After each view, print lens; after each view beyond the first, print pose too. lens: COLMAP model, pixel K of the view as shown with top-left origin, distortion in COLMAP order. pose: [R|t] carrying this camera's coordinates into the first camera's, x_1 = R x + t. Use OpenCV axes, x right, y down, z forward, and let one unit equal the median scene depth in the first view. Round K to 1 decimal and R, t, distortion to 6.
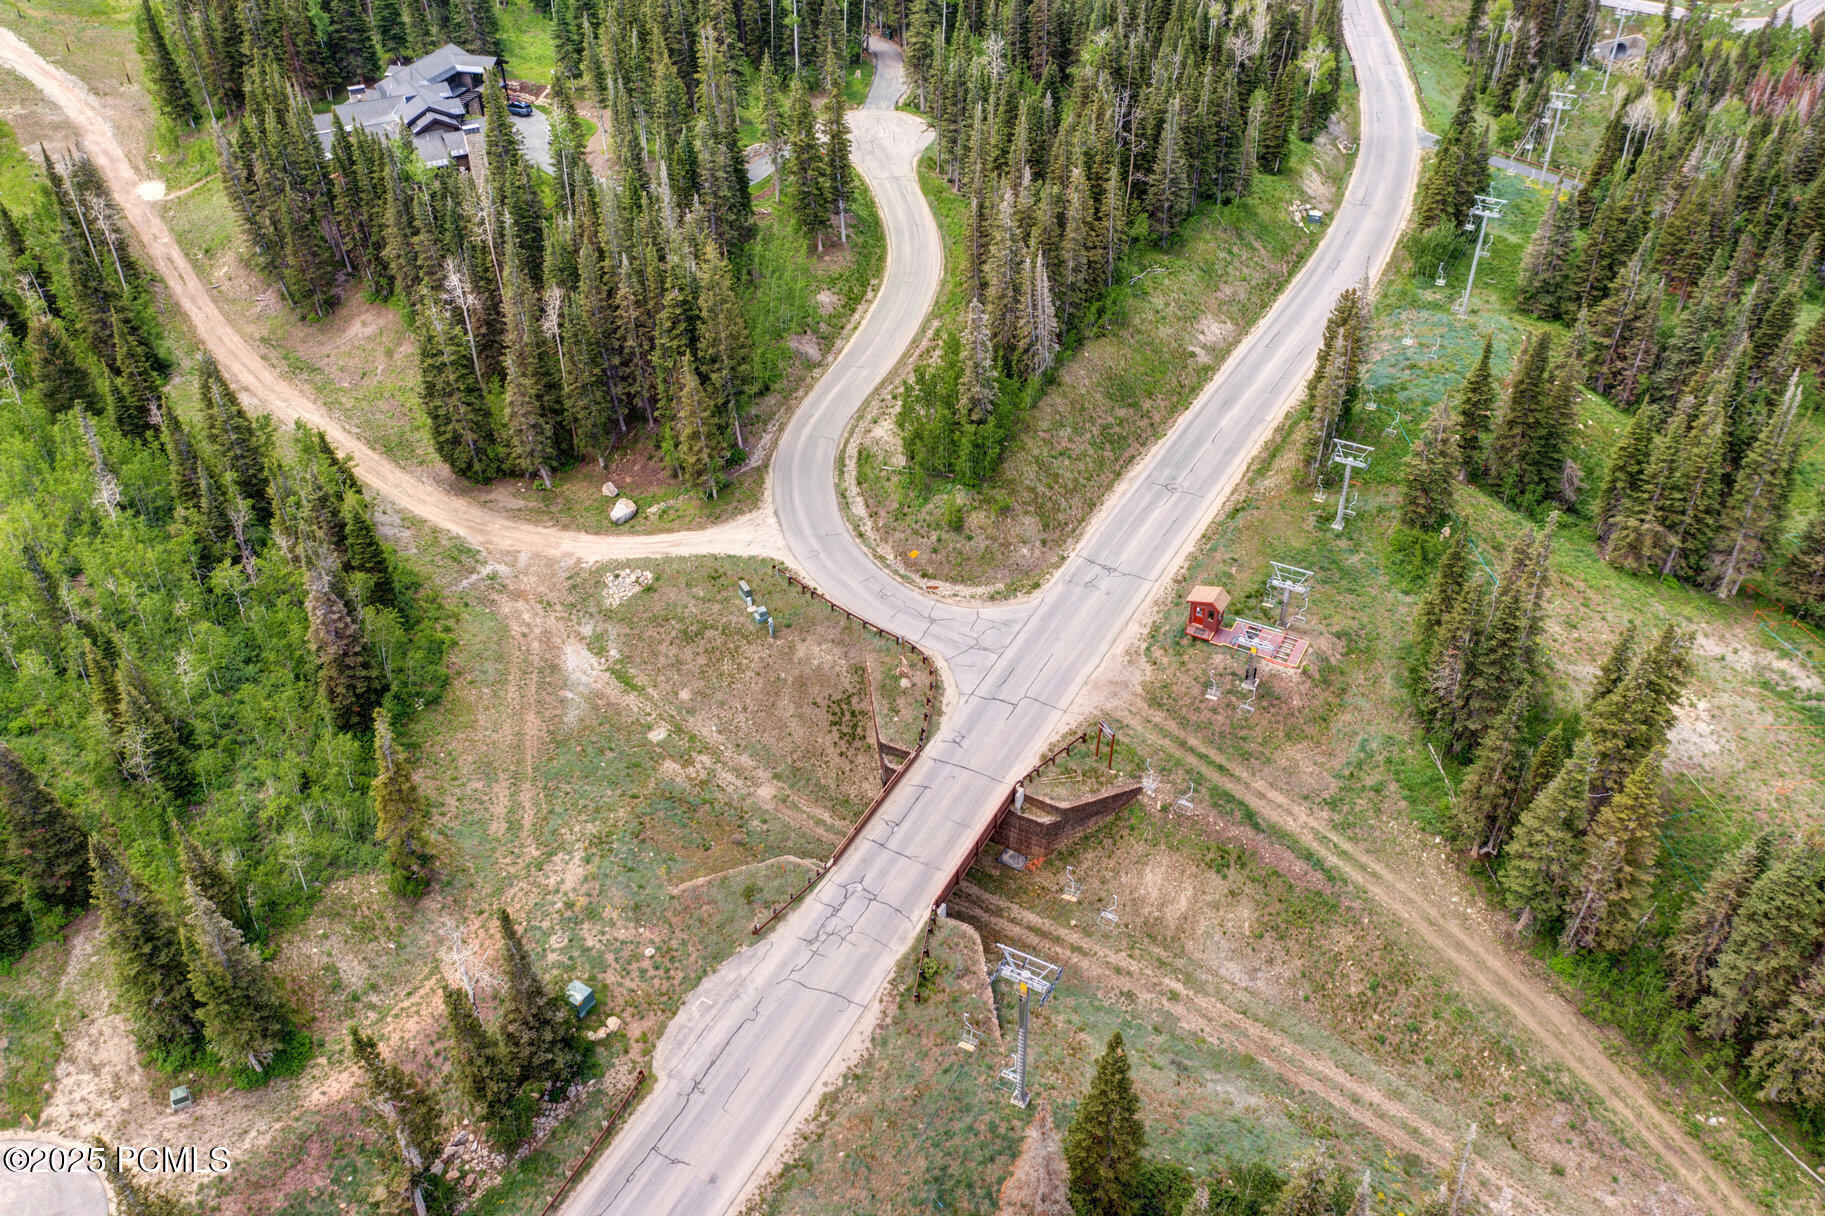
lens RADIAL K [[1443.1, 0, 916.9], [0, 1443.1, 603.6], [0, 0, 1]] dist [-0.009681, 0.008221]
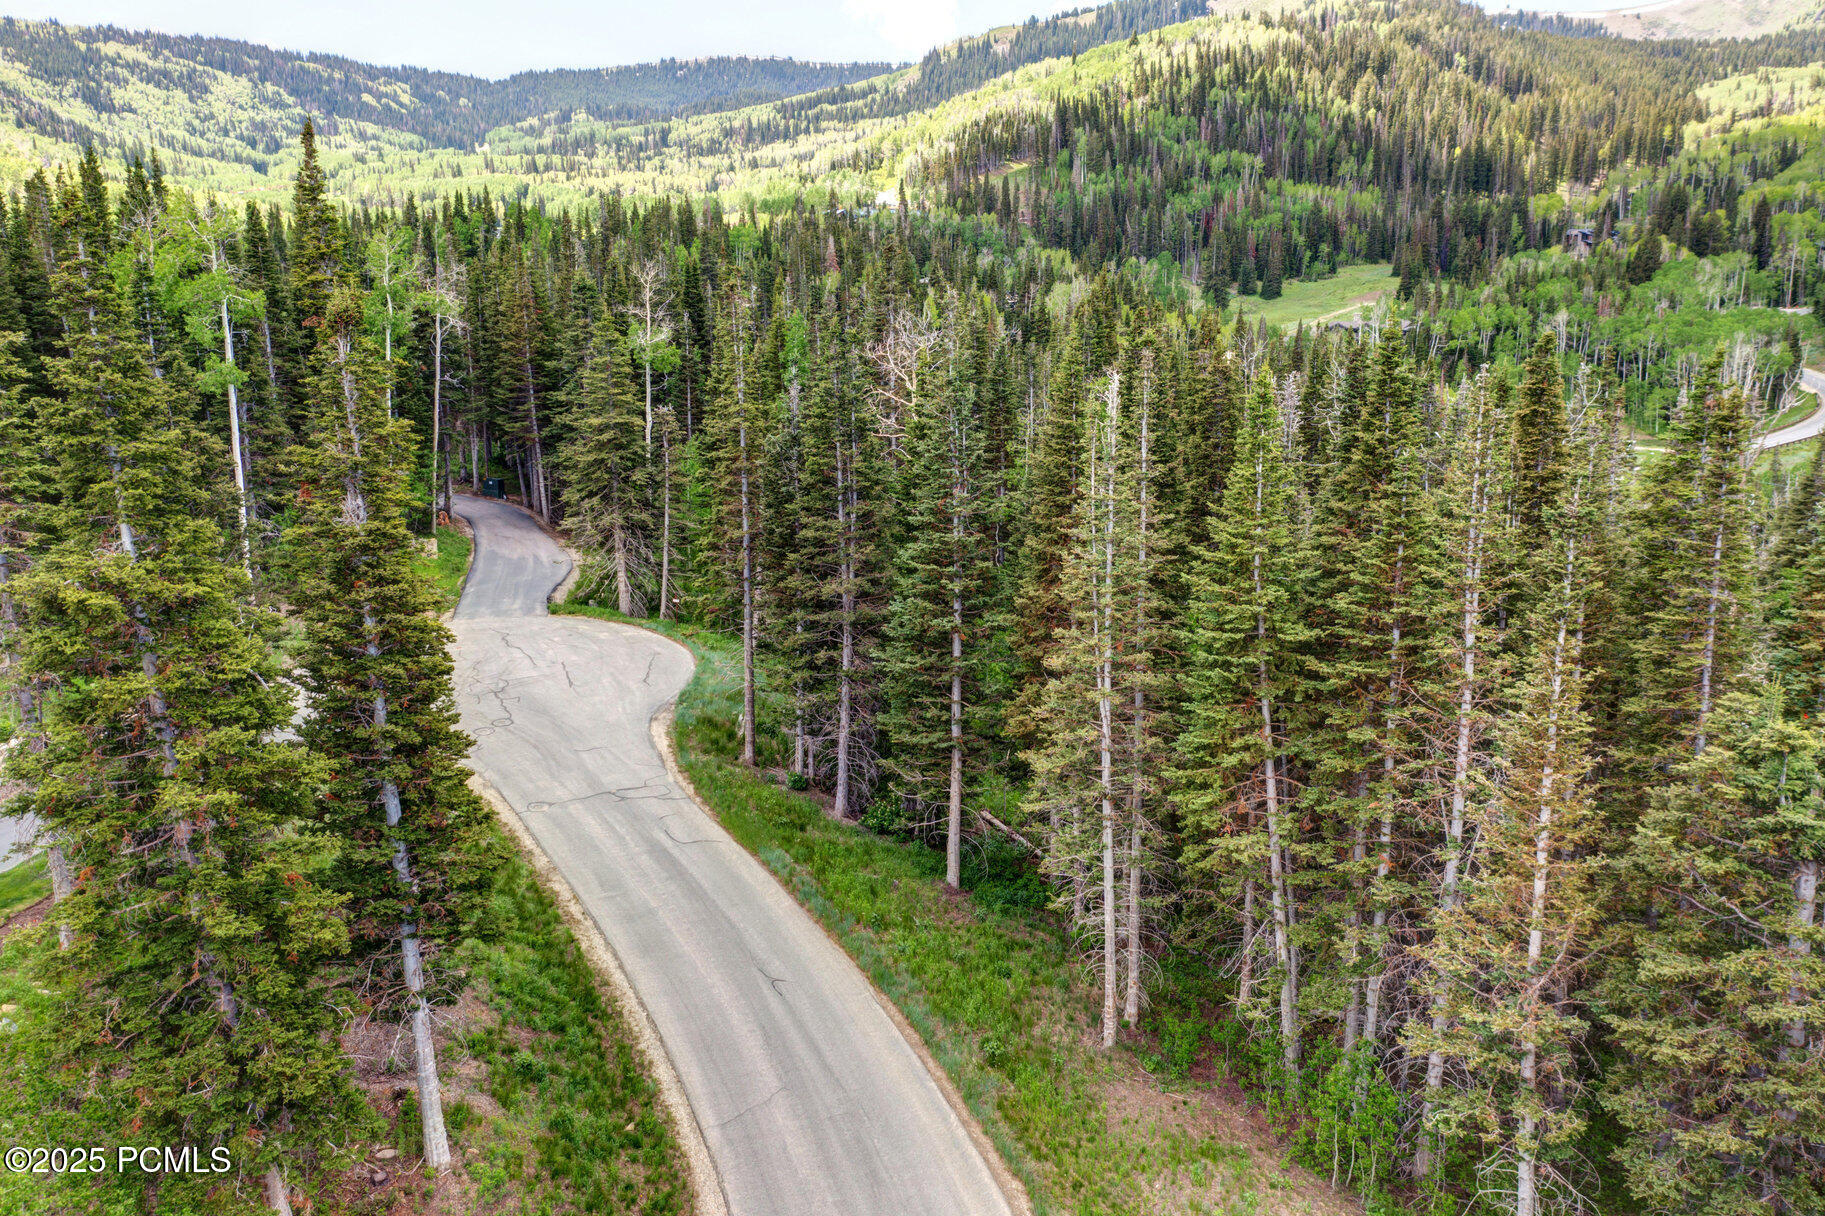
lens RADIAL K [[1443.1, 0, 916.9], [0, 1443.1, 603.6], [0, 0, 1]] dist [-0.009681, 0.008221]
pose [[0.950616, -0.062543, 0.304004, -0.056047], [0.179890, 0.909214, -0.375458, -0.298218], [-0.252922, 0.411603, 0.875564, 1.013685]]
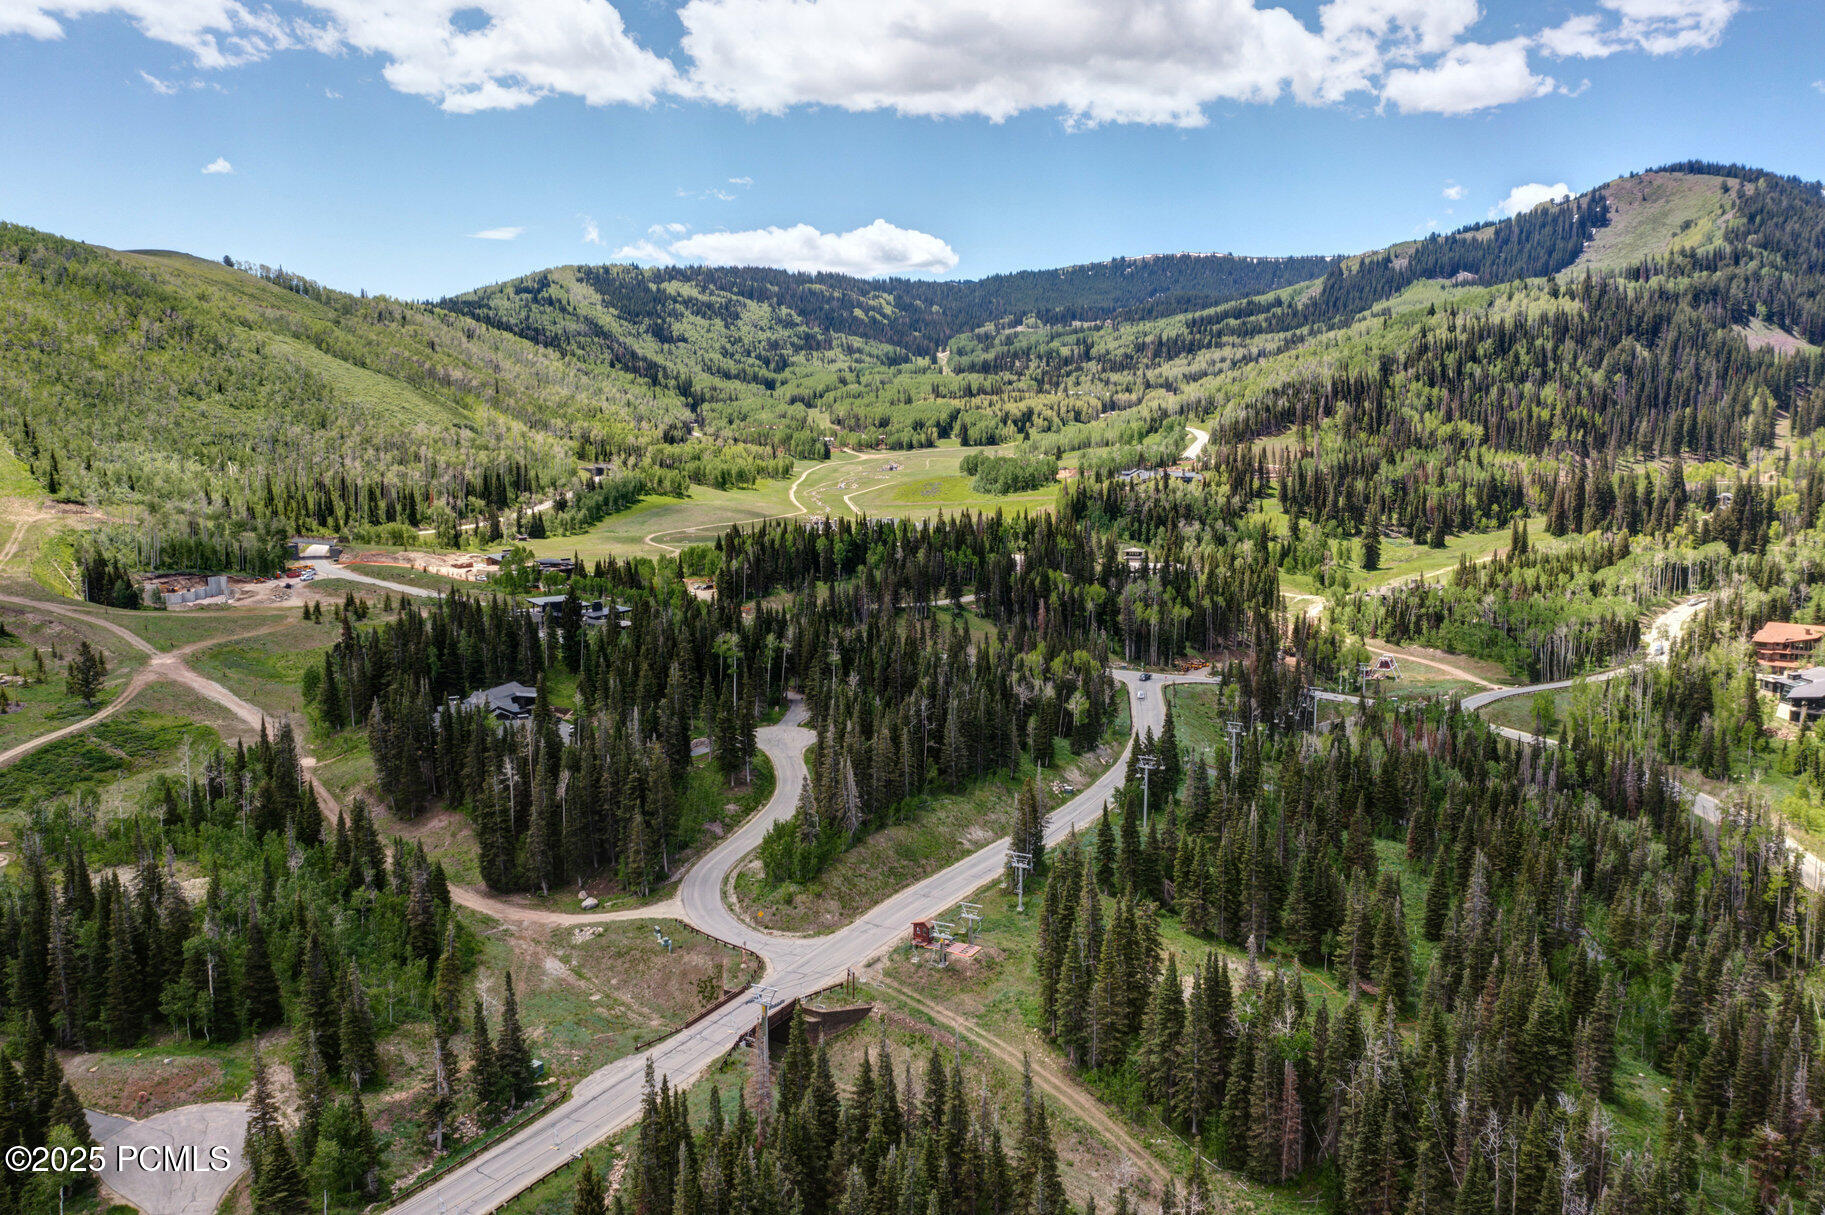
lens RADIAL K [[1443.1, 0, 916.9], [0, 1443.1, 603.1], [0, 0, 1]] dist [-0.009681, 0.008221]
pose [[0.999933, 0.011582, 0.000501, 0.166047], [-0.009824, 0.869513, -0.493813, 0.453969], [-0.006155, 0.493775, 0.869568, -0.605739]]
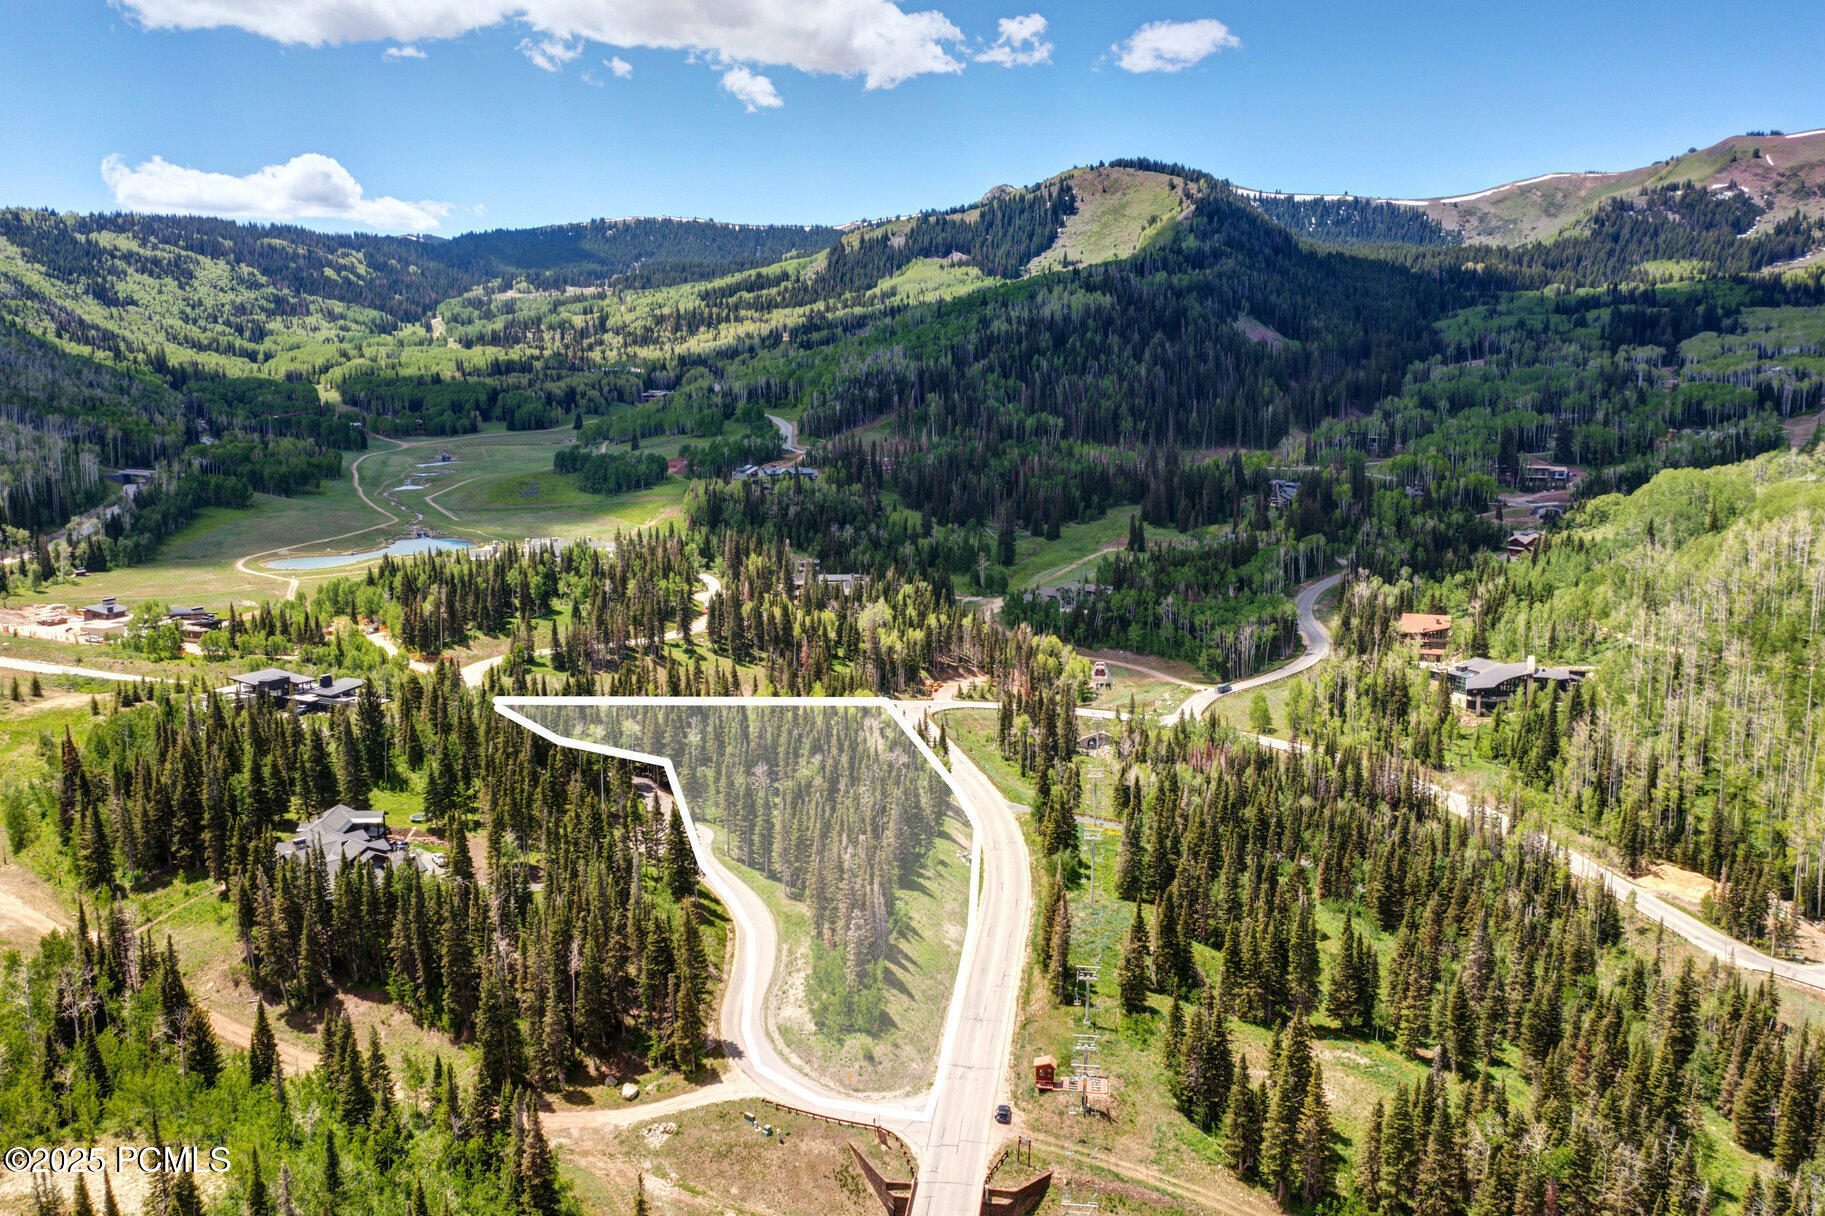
lens RADIAL K [[1443.1, 0, 916.9], [0, 1443.1, 603.6], [0, 0, 1]] dist [-0.009681, 0.008221]
pose [[0.931540, -0.043382, 0.361043, -0.442120], [0.207909, 0.878112, -0.430922, 0.188105], [-0.298342, 0.476485, 0.827015, -0.494150]]
